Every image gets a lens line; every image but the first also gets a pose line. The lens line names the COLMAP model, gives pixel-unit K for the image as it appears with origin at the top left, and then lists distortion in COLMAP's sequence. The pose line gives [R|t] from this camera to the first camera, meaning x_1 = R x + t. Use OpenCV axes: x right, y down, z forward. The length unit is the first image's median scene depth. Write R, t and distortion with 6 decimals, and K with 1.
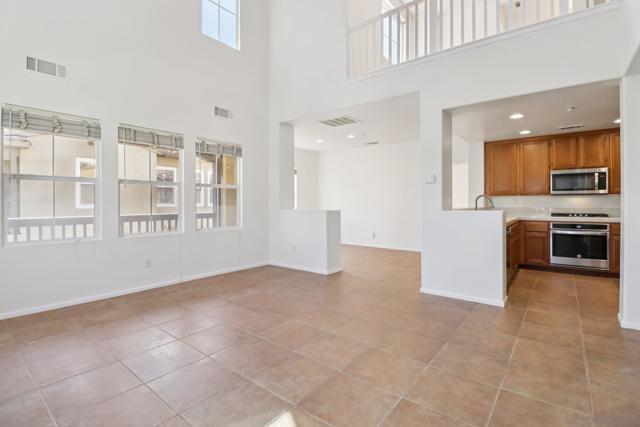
lens RADIAL K [[297.2, 0, 330.5], [0, 297.2, 209.8], [0, 0, 1]] dist [-0.002583, -0.000660]
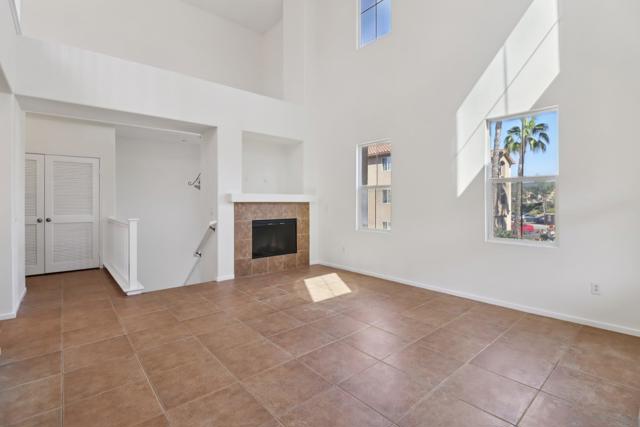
lens RADIAL K [[275.7, 0, 320.1], [0, 275.7, 205.0], [0, 0, 1]] dist [0.000830, 0.000073]
pose [[-0.974346, 0.002201, 0.225044, -0.449558], [0.008386, 0.999613, 0.026528, -0.051802], [-0.224898, 0.027735, -0.973987, 2.122557]]
